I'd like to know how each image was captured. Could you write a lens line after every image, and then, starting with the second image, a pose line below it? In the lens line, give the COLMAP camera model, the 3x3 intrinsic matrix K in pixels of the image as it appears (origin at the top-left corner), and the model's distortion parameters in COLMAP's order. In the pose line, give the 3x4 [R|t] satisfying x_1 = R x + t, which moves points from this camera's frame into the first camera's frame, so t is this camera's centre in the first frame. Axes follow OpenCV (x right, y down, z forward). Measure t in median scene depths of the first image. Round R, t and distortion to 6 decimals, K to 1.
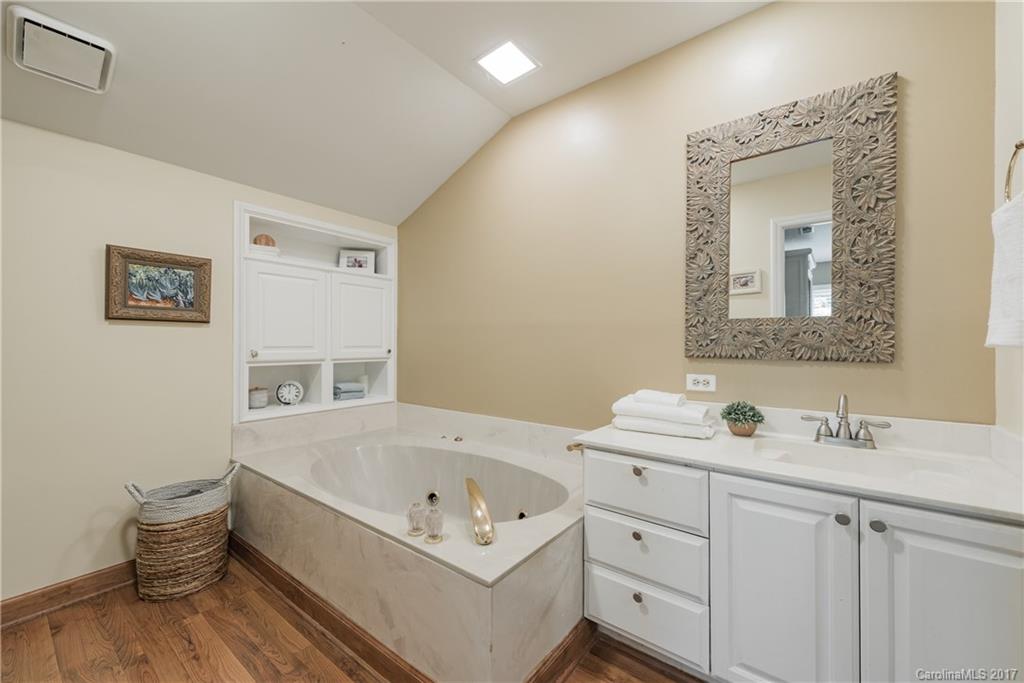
lens RADIAL K [[399.8, 0, 505.2], [0, 399.8, 348.7], [0, 0, 1]] dist [0.016854, -0.004306]
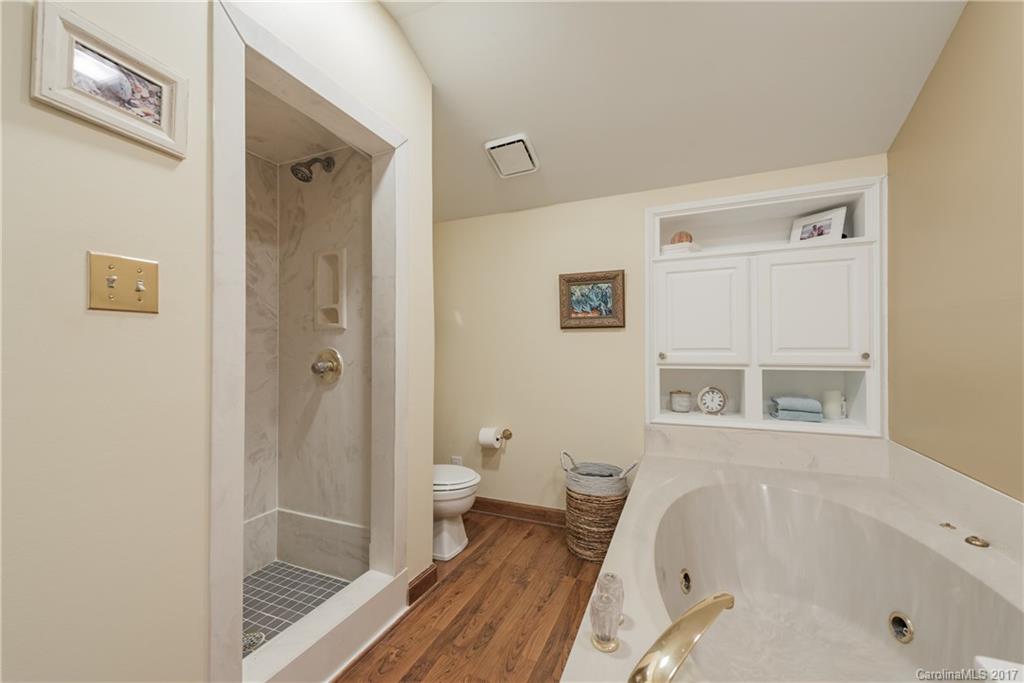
lens RADIAL K [[399.8, 0, 505.2], [0, 399.8, 348.7], [0, 0, 1]] dist [0.016854, -0.004306]
pose [[0.267915, -0.000487, -0.963442, 0.226895], [-0.004689, 0.999987, -0.001809, -0.001563], [0.963431, 0.005003, 0.267909, 0.370543]]
